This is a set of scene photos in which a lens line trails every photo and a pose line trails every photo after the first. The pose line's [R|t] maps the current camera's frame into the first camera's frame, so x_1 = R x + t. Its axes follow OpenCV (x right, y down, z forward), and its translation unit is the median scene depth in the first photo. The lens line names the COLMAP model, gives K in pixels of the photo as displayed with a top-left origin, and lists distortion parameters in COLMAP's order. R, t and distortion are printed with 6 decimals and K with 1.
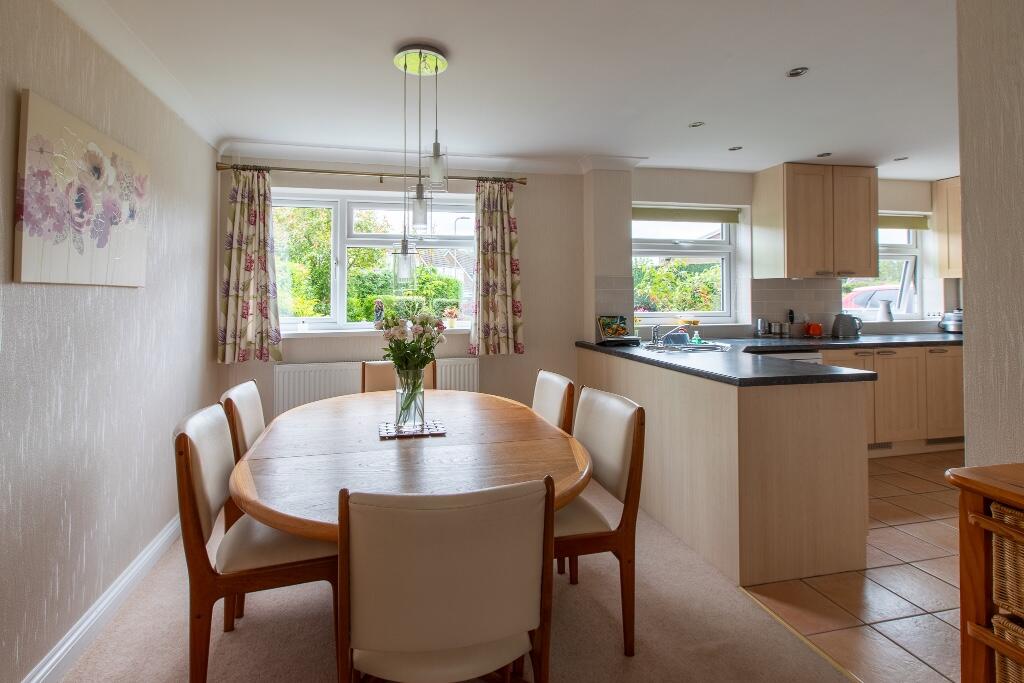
lens RADIAL K [[485.1, 0, 490.7], [0, 485.1, 289.3], [0, 0, 1]] dist [0.004785, 0.000402]
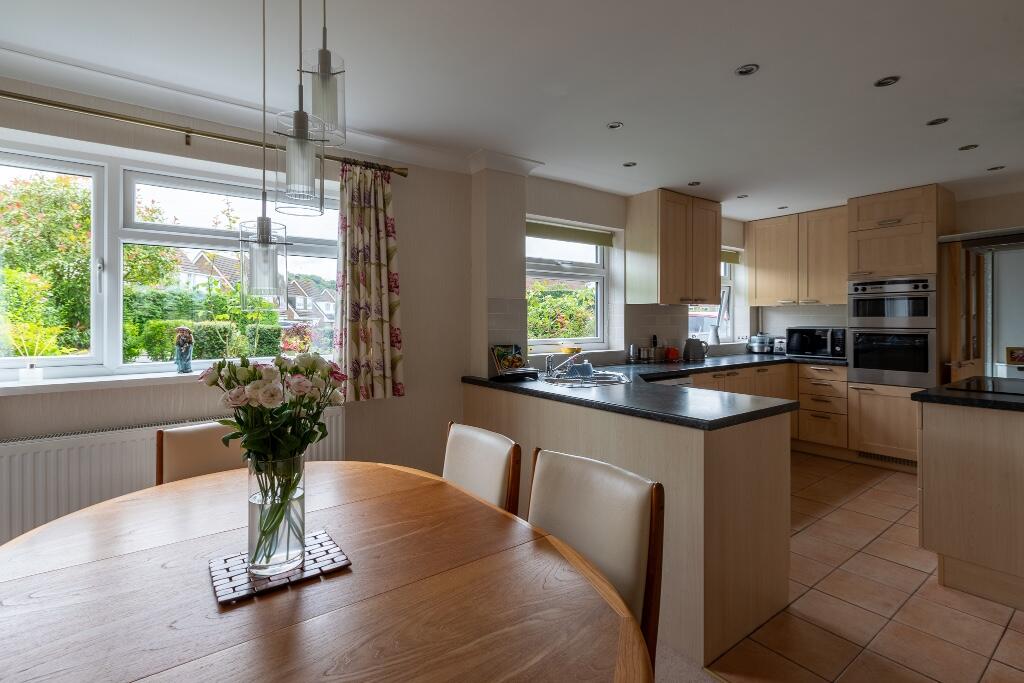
lens RADIAL K [[485.1, 0, 505.4], [0, 485.1, 321.8], [0, 0, 1]] dist [0.004785, 0.000402]
pose [[0.925003, 0.000685, 0.379958, -0.070638], [-0.006311, 0.999888, 0.013562, 0.002654], [-0.379906, -0.014943, 0.924904, 0.209041]]
